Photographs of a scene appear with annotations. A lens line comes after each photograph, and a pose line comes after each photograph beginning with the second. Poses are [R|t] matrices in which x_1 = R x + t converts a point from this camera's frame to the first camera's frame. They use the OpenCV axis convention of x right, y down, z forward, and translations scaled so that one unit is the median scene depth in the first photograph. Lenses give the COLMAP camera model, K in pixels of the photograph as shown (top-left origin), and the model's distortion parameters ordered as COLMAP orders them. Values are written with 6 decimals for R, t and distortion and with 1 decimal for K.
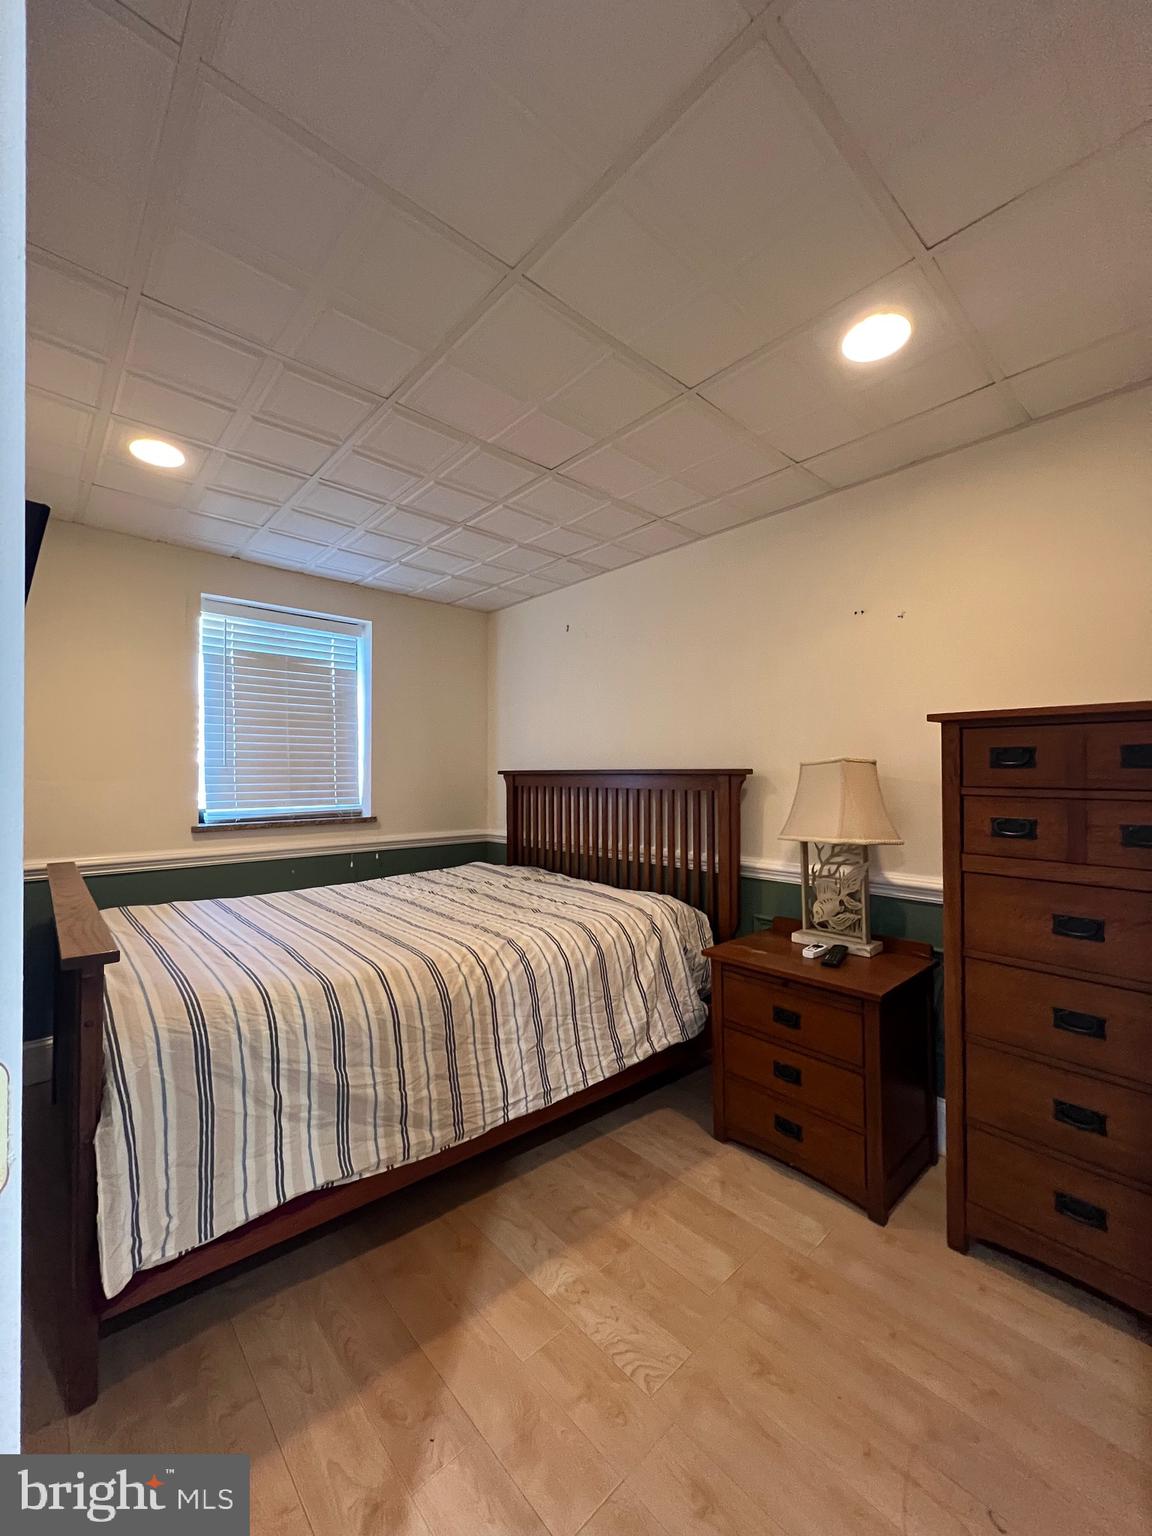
lens RADIAL K [[611.6, 0, 573.9], [0, 611.6, 766.8], [0, 0, 1]] dist [-0.000145, 0.000452]
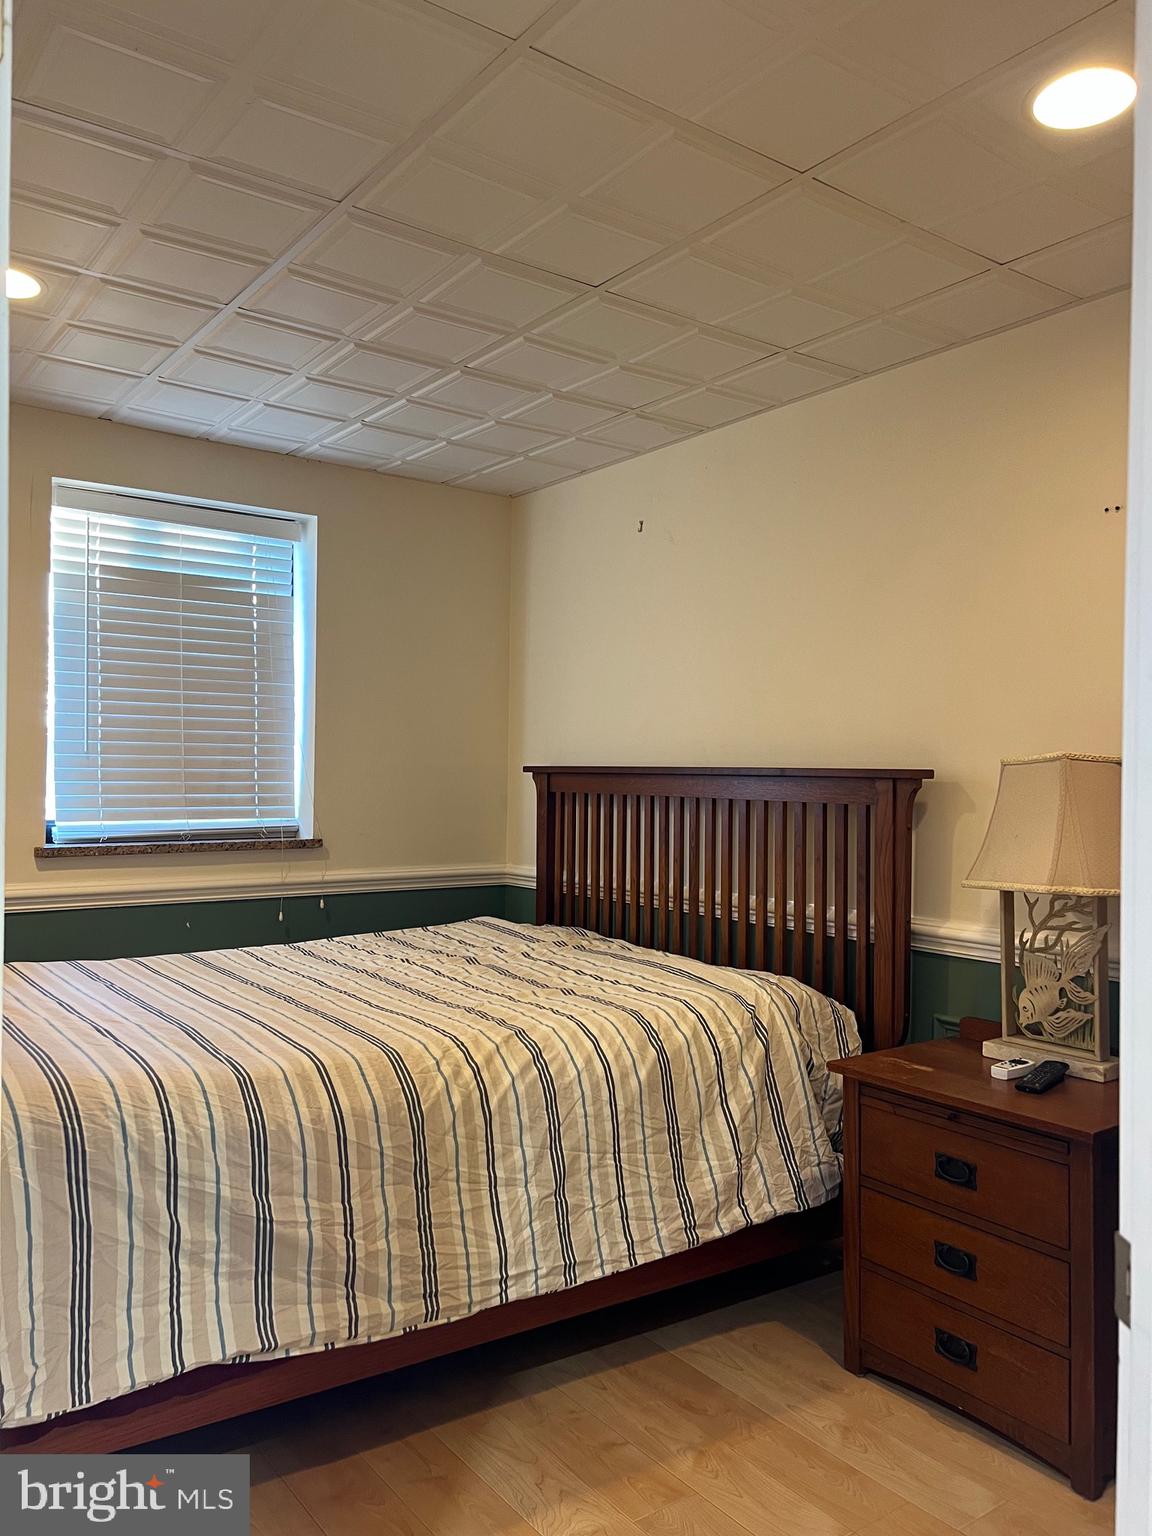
lens RADIAL K [[1152.2, 0, 573.0], [0, 1152.2, 764.6], [0, 0, 1]] dist [0.053038, -0.075261]
pose [[0.994674, 0.013994, -0.102117, 0.072651], [-0.013382, 0.999888, 0.006672, -0.005208], [0.102199, -0.005270, 0.994750, -0.201484]]
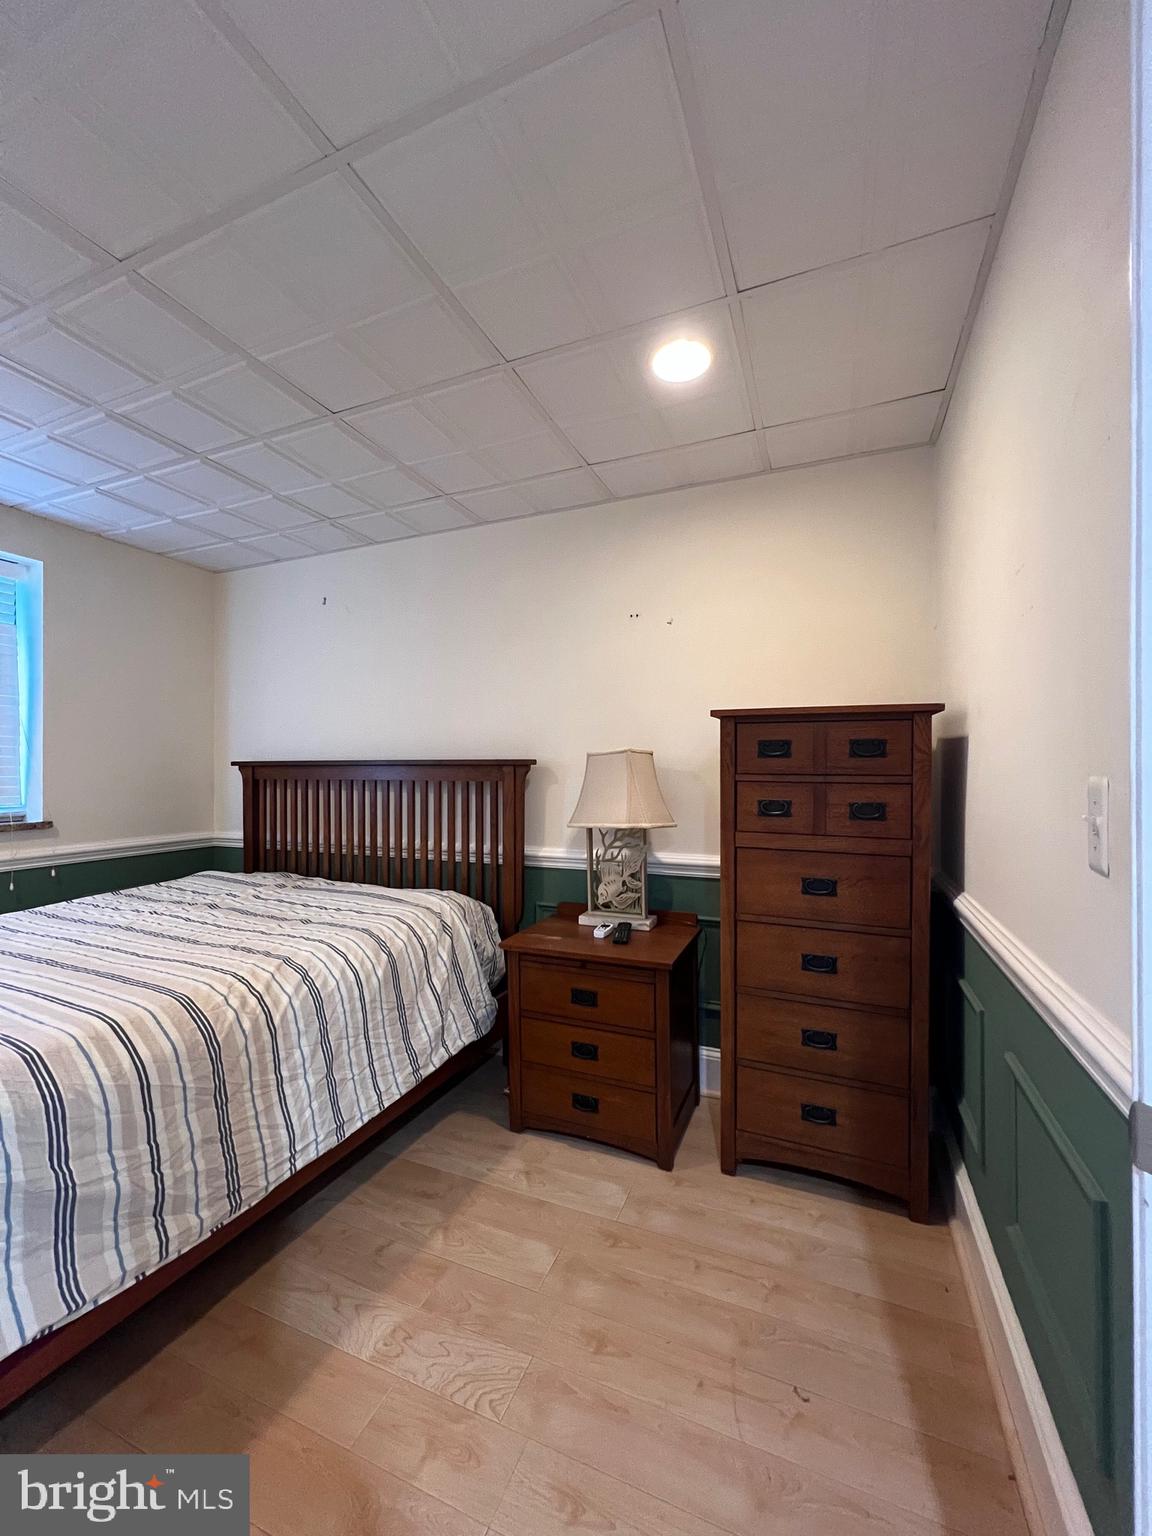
lens RADIAL K [[611.6, 0, 573.9], [0, 611.6, 766.8], [0, 0, 1]] dist [-0.000145, 0.000452]
pose [[0.904500, 0.001062, 0.426473, -0.107315], [-0.004841, 0.999958, 0.007776, 0.009357], [-0.426447, -0.009098, 0.904467, 0.068052]]
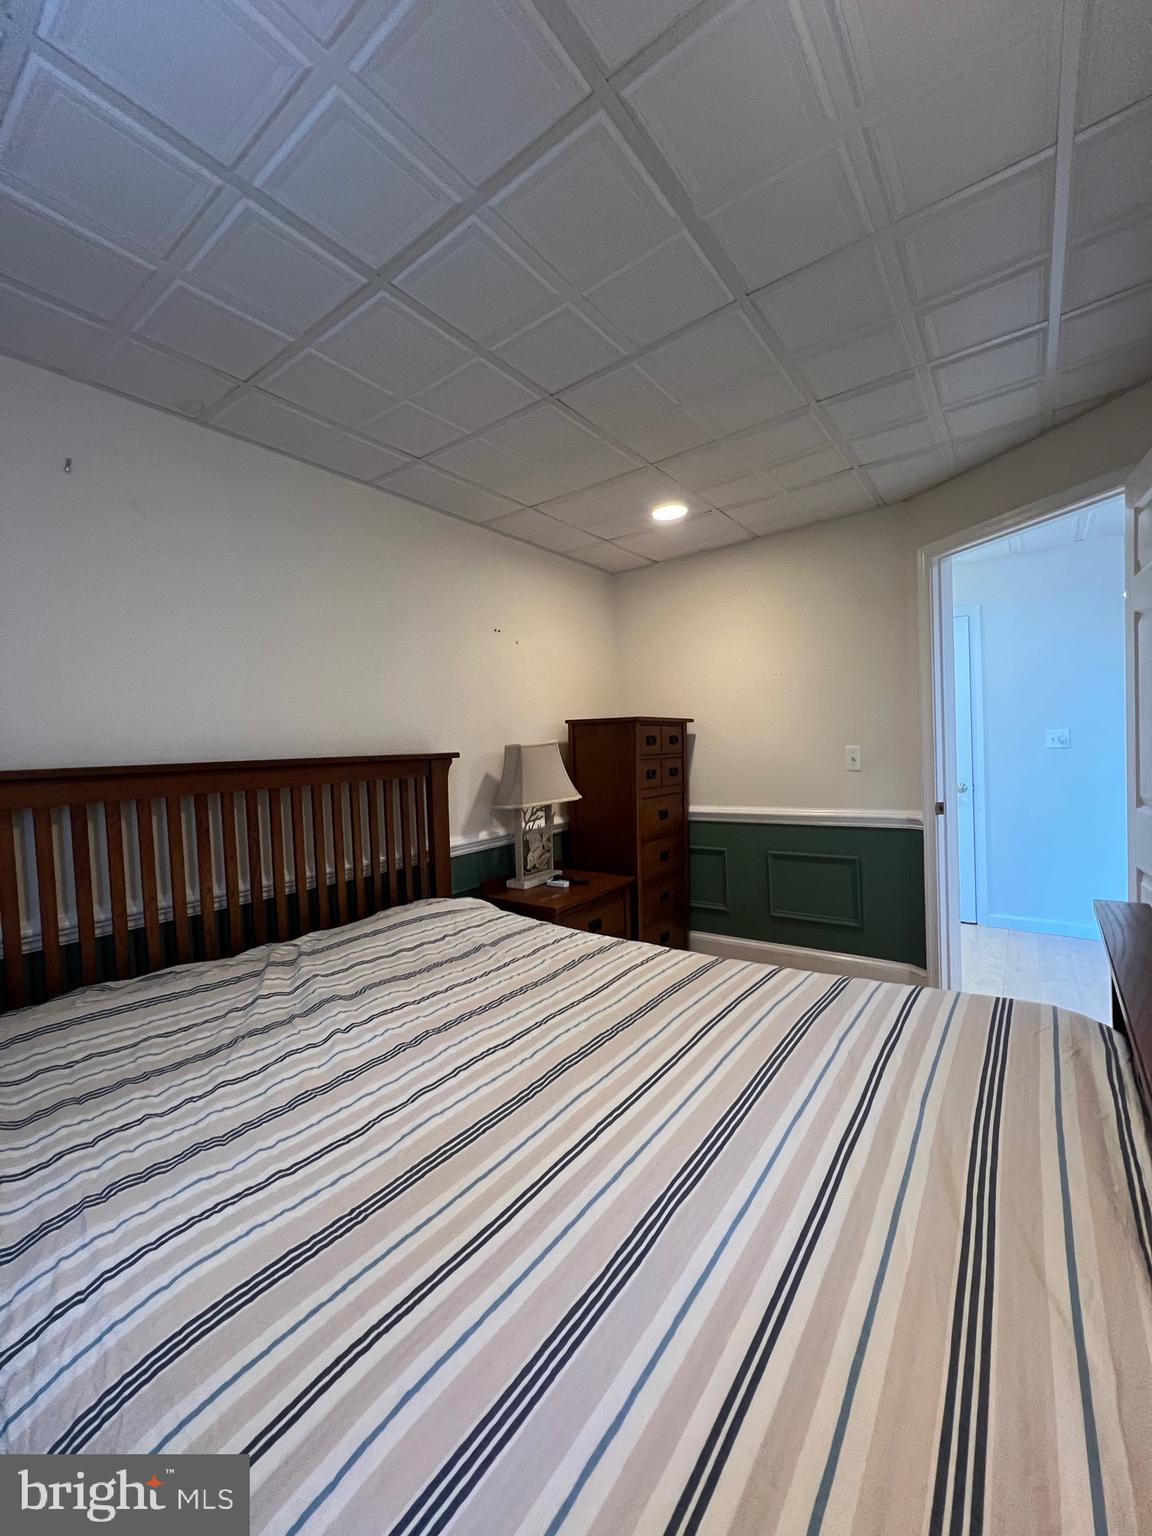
lens RADIAL K [[614.0, 0, 573.4], [0, 614.0, 766.7], [0, 0, 1]] dist [-0.000878, 0.000204]
pose [[-0.195342, -0.021628, 0.980497, -0.966516], [0.032476, 0.999066, 0.028508, 0.005468], [-0.980197, 0.037412, -0.194457, 1.253368]]
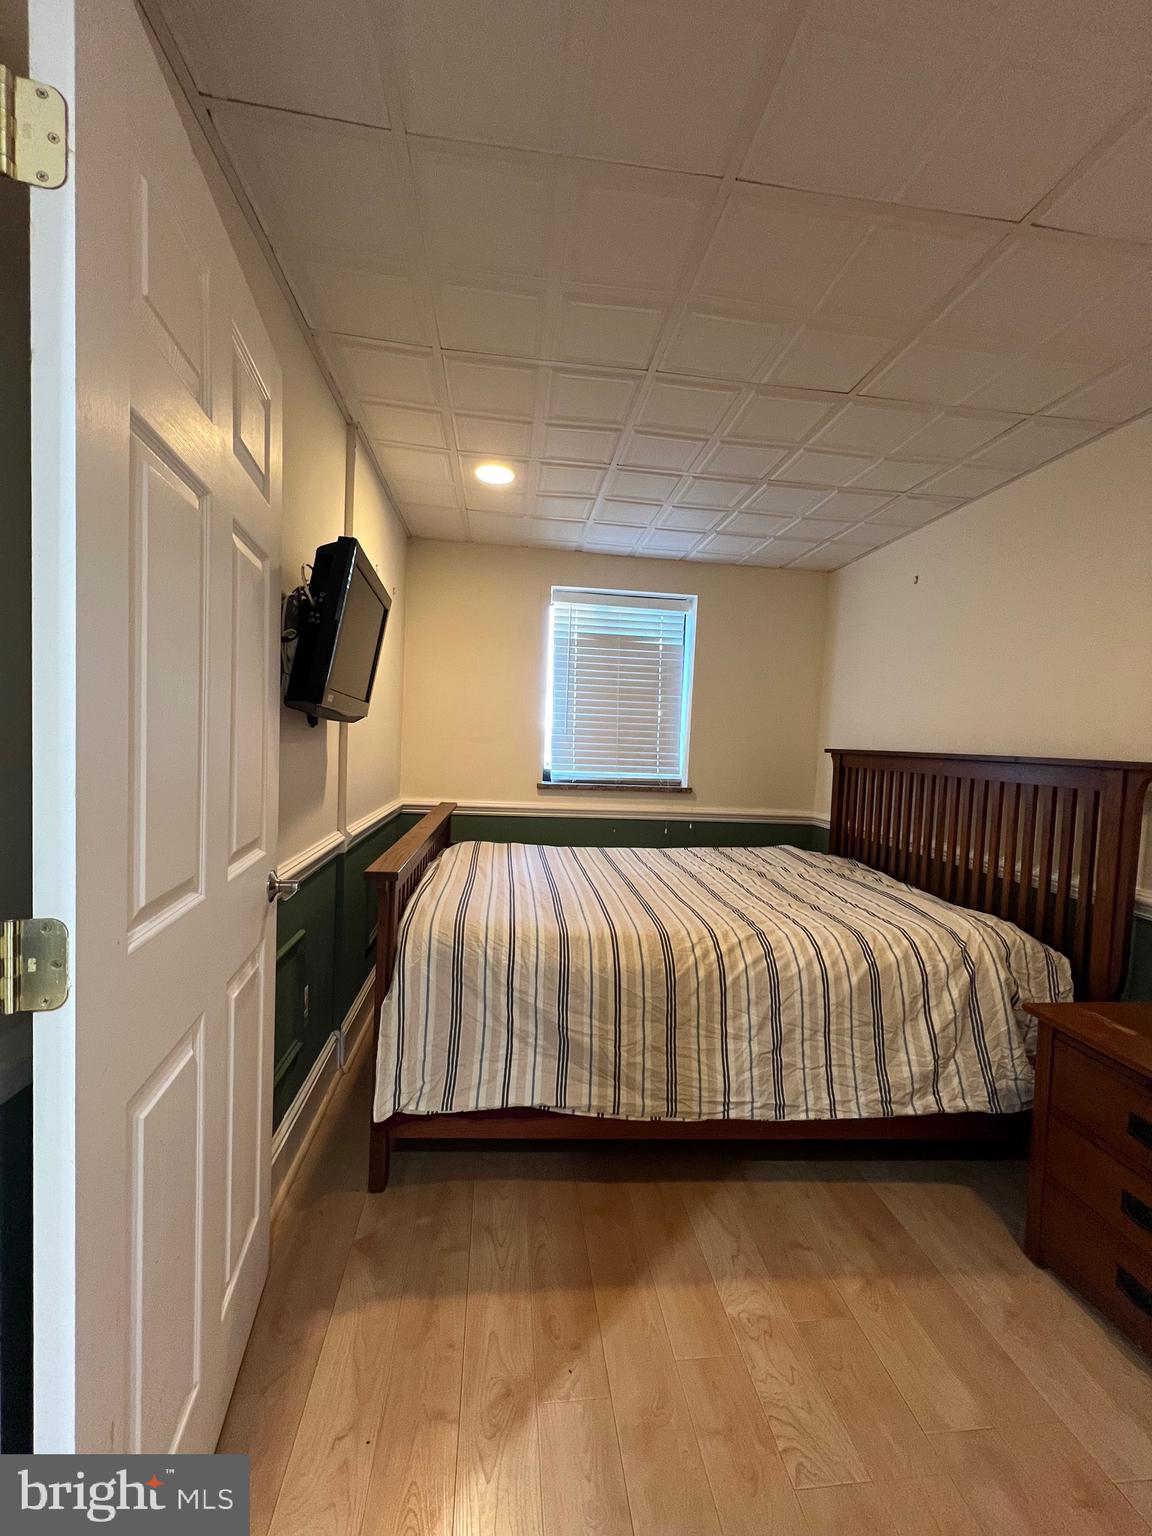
lens RADIAL K [[611.6, 0, 573.9], [0, 611.6, 766.8], [0, 0, 1]] dist [-0.000145, 0.000452]
pose [[0.813105, 0.062750, -0.578725, 0.188551], [-0.036328, 0.997705, 0.057139, -0.009292], [0.580982, -0.025436, 0.813519, 0.092461]]
